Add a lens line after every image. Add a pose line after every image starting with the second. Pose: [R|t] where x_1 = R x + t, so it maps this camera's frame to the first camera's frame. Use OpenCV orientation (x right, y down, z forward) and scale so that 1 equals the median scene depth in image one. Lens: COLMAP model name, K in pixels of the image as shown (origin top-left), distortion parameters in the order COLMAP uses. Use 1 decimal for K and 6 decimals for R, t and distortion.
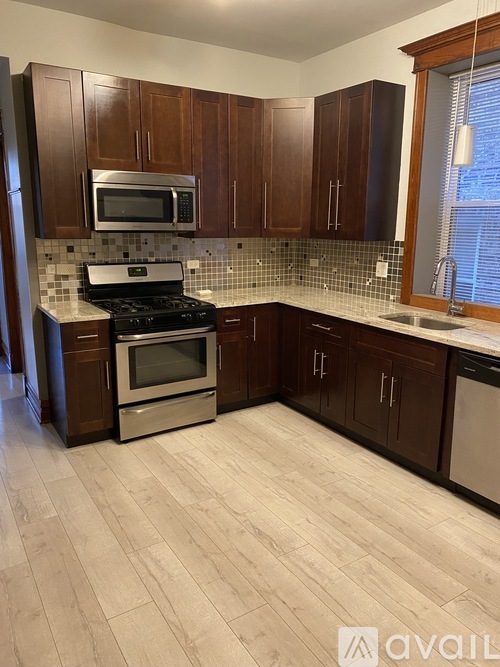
lens RADIAL K [[512.8, 0, 251.5], [0, 512.8, 333.8], [0, 0, 1]] dist [0.024895, -0.011438]
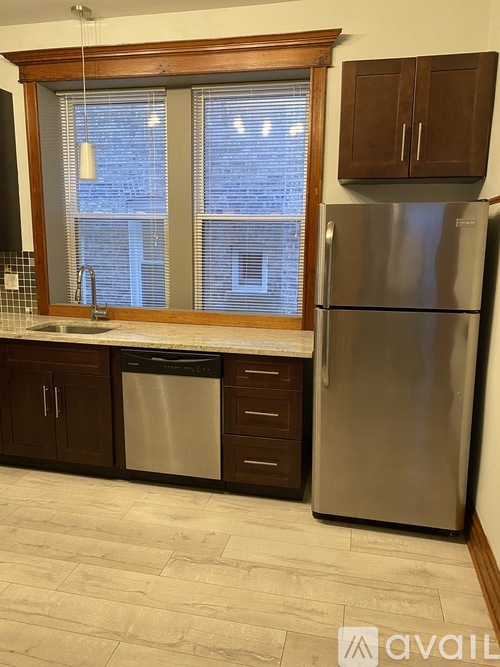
lens RADIAL K [[512.8, 0, 253.7], [0, 512.8, 333.3], [0, 0, 1]] dist [0.024895, -0.011438]
pose [[0.716317, -0.129274, 0.685695, -0.114332], [0.146654, 0.988631, 0.033183, 0.003984], [-0.682189, 0.076790, 0.727132, 0.010302]]
